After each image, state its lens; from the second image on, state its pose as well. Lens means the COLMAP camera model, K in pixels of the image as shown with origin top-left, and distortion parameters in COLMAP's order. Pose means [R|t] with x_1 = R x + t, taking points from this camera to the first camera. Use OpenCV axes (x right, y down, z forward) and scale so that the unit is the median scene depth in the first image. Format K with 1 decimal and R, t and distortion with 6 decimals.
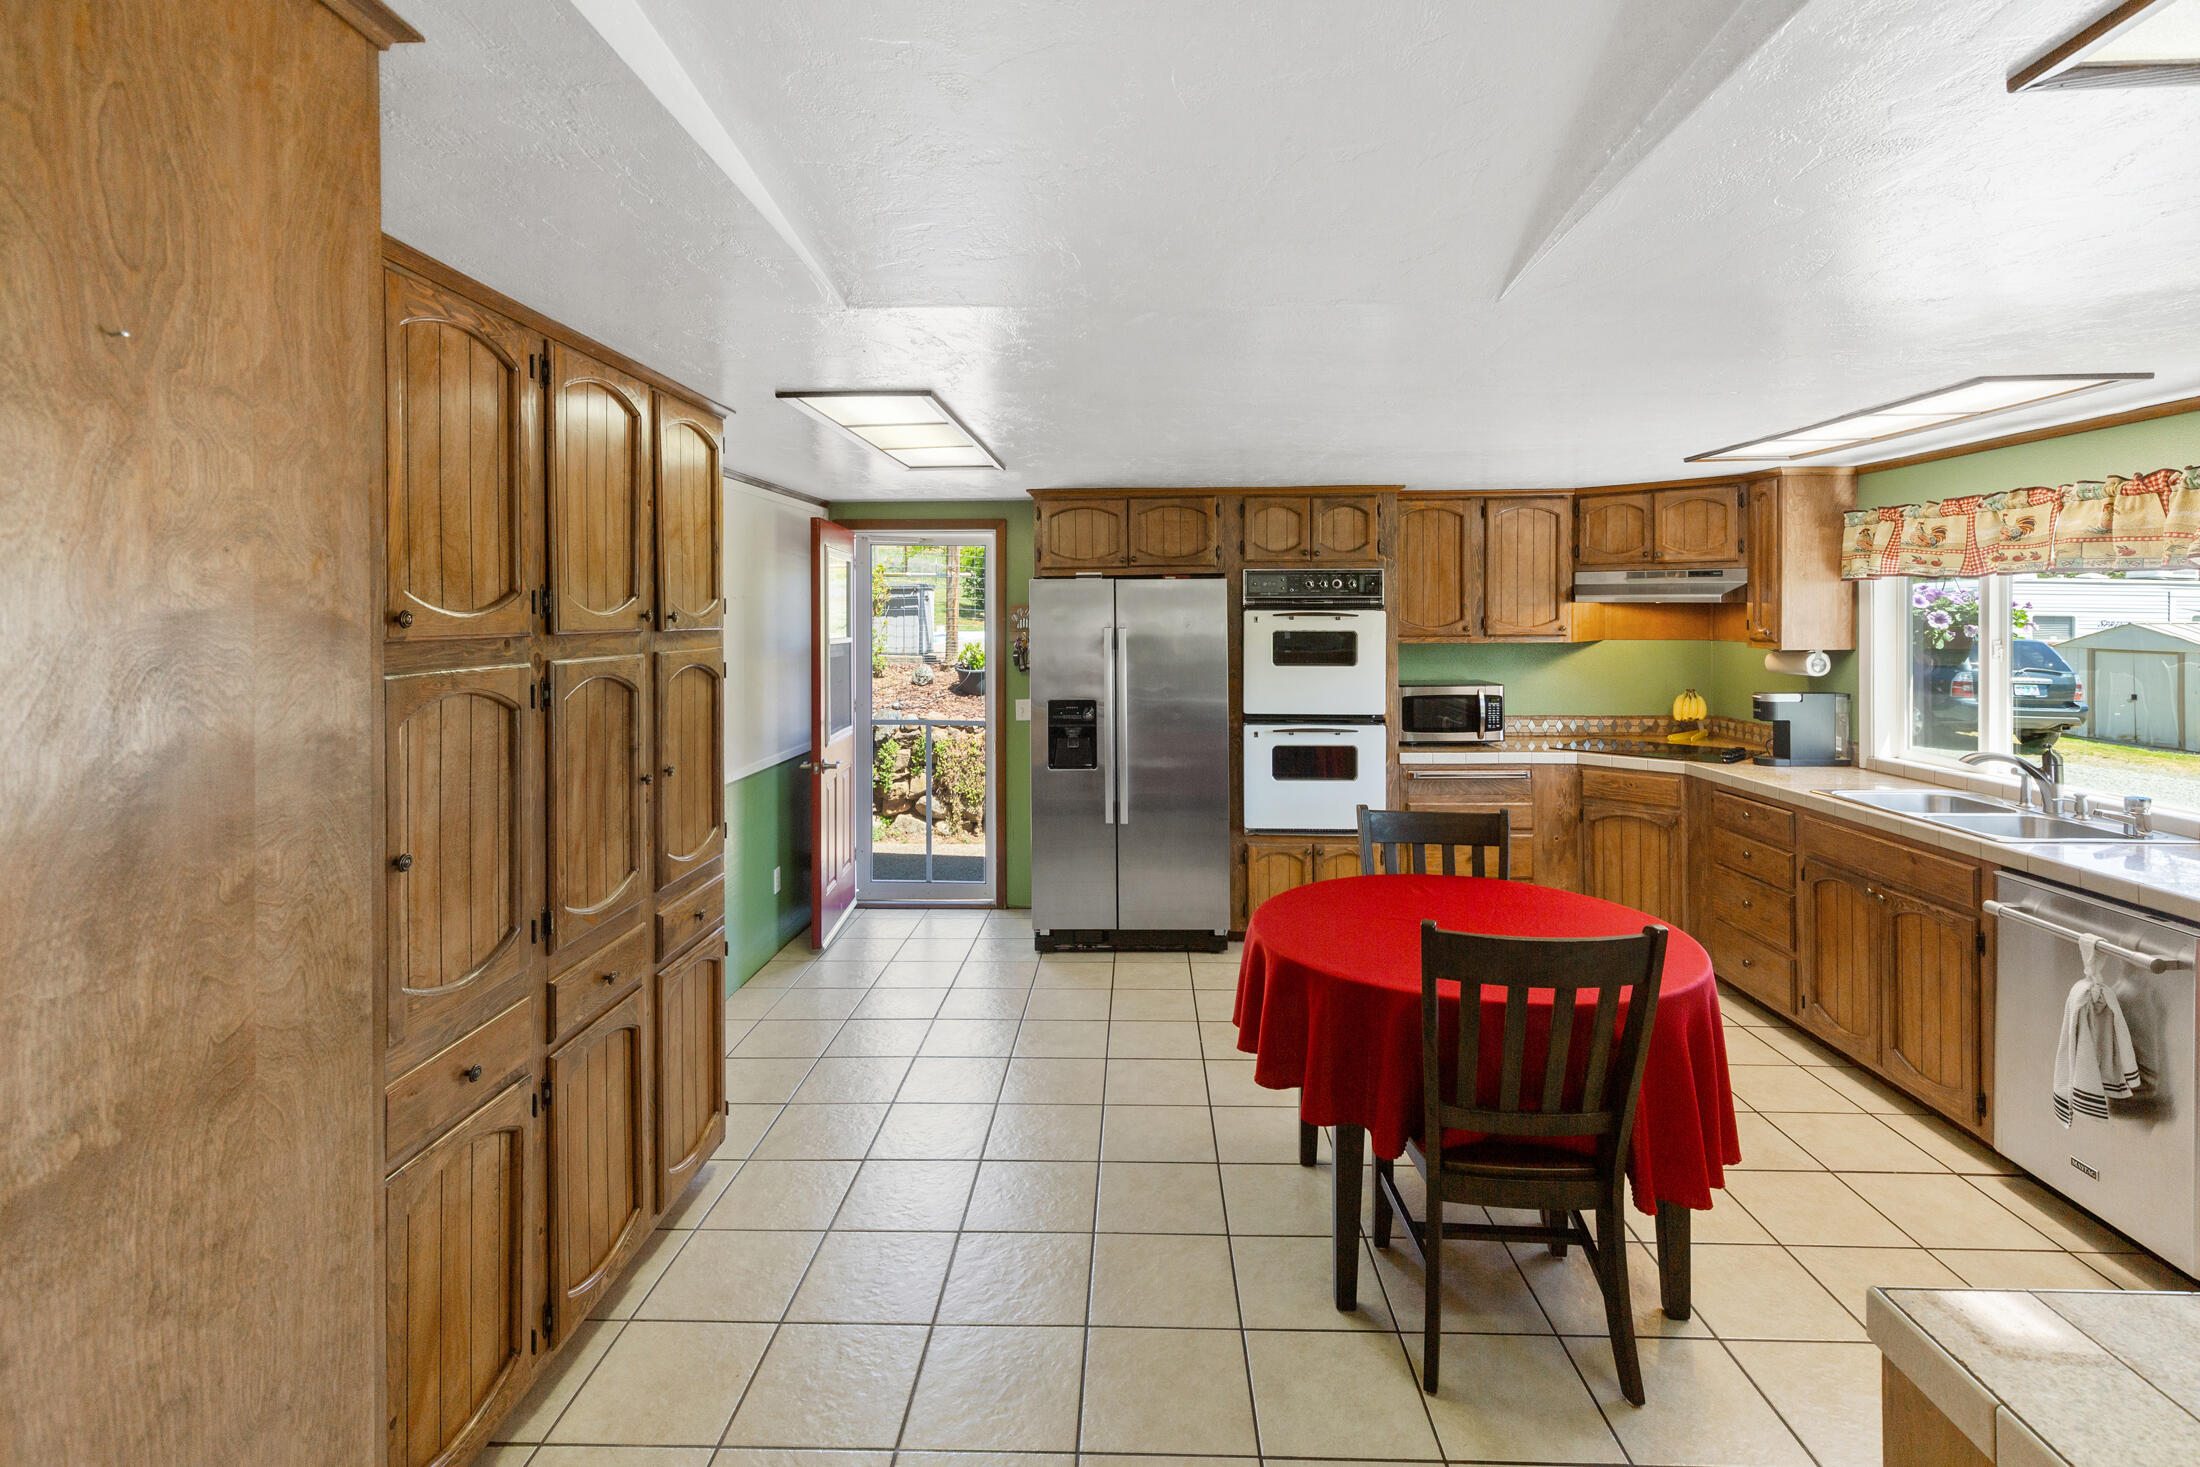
lens RADIAL K [[1006.6, 0, 1094.4], [0, 1006.6, 611.4], [0, 0, 1]] dist [-0.003819, 0.000511]
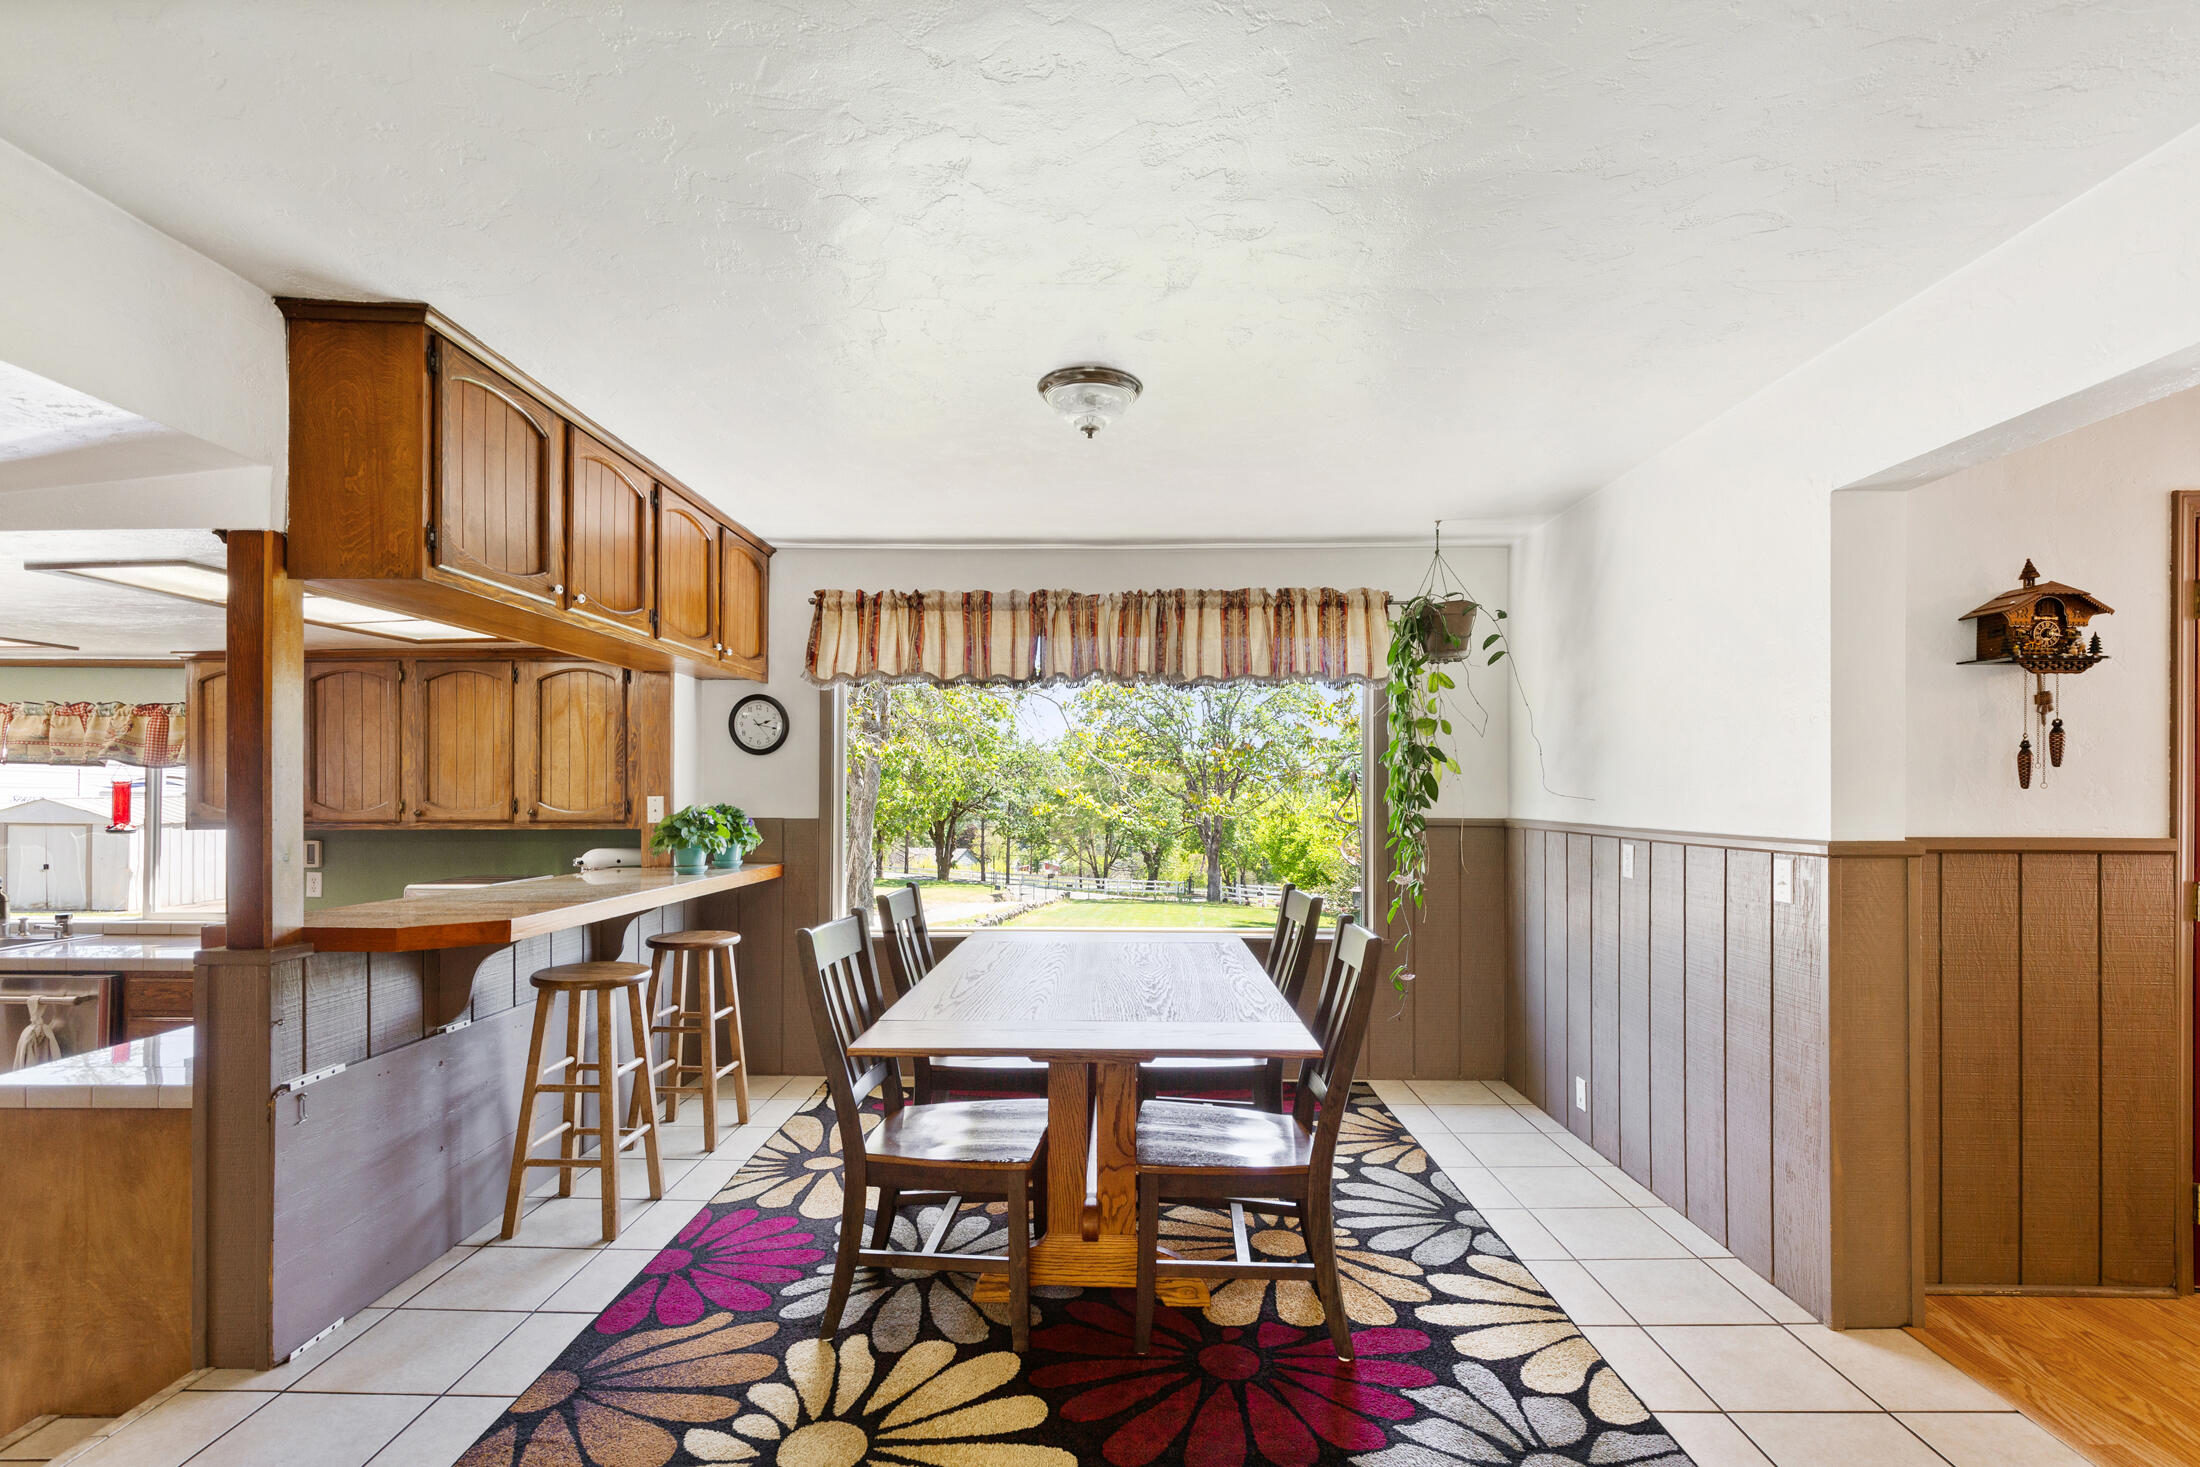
lens RADIAL K [[1006.6, 0, 1129.8], [0, 1006.6, 781.2], [0, 0, 1]] dist [-0.003819, 0.000511]
pose [[-0.058717, 0.009514, 0.998229, -0.585132], [-0.005140, 0.999938, -0.009832, -0.009618], [-0.998261, -0.005708, -0.058665, -0.533513]]
